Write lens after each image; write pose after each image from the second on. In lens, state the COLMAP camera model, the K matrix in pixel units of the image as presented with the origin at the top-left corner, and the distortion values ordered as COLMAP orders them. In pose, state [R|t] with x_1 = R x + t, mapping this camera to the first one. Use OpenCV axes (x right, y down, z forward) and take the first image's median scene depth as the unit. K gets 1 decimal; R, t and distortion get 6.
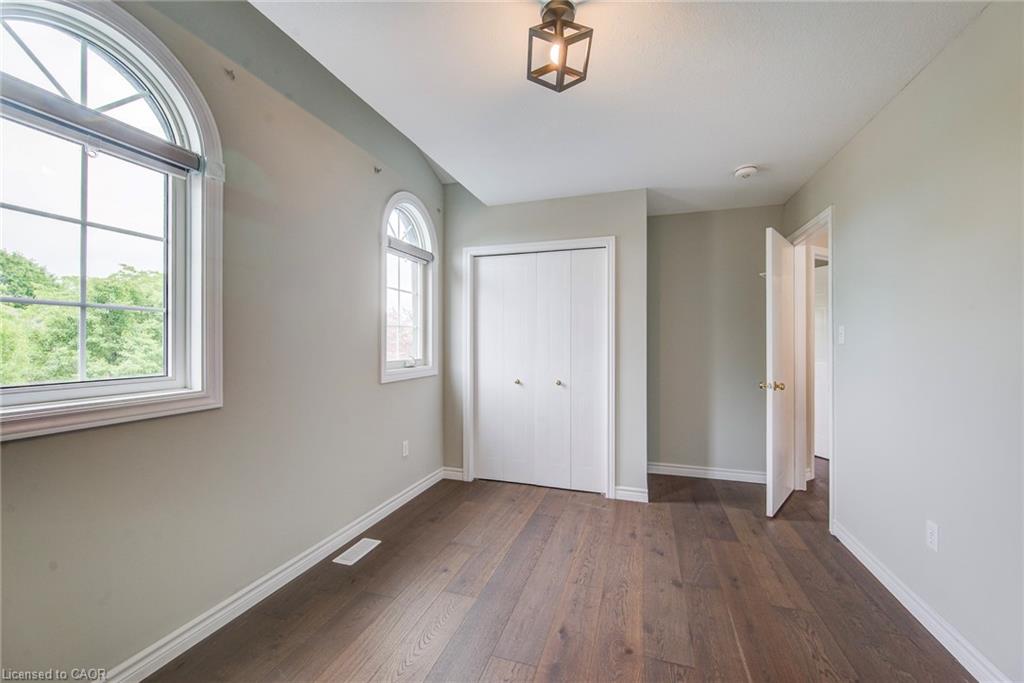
lens RADIAL K [[411.7, 0, 512.0], [0, 411.7, 341.5], [0, 0, 1]] dist [0.001524, 0.000078]
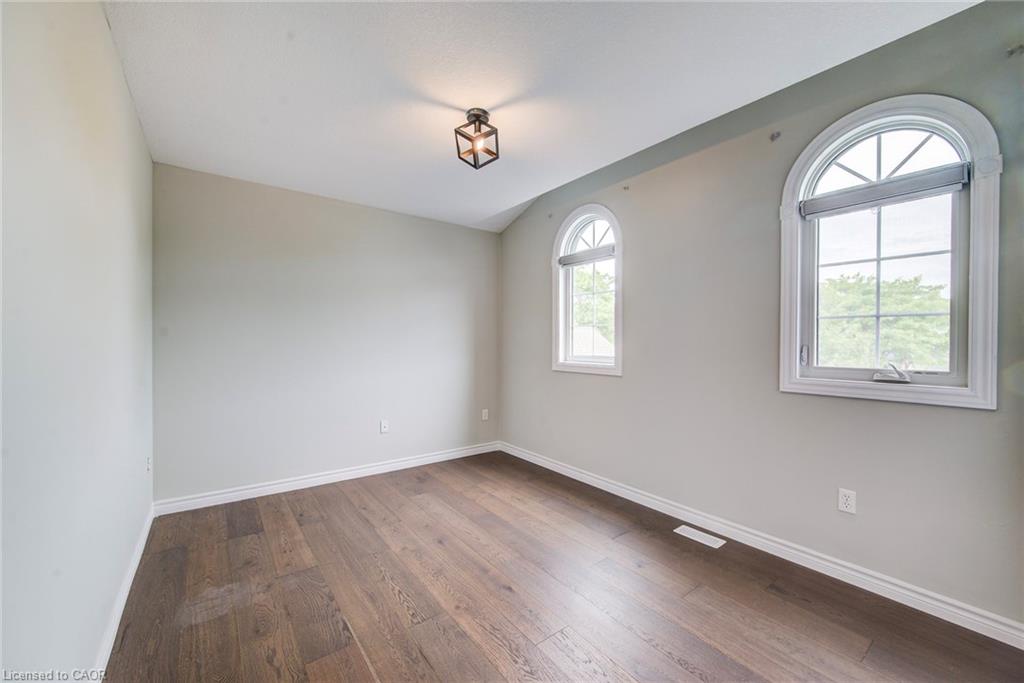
lens RADIAL K [[401.4, 0, 512.8], [0, 401.4, 347.8], [0, 0, 1]] dist [-0.000388, -0.000293]
pose [[-0.578452, 0.008464, -0.815673, 0.650782], [-0.003276, 0.999914, 0.012699, 0.006489], [0.815710, 0.010018, -0.578374, 1.042147]]
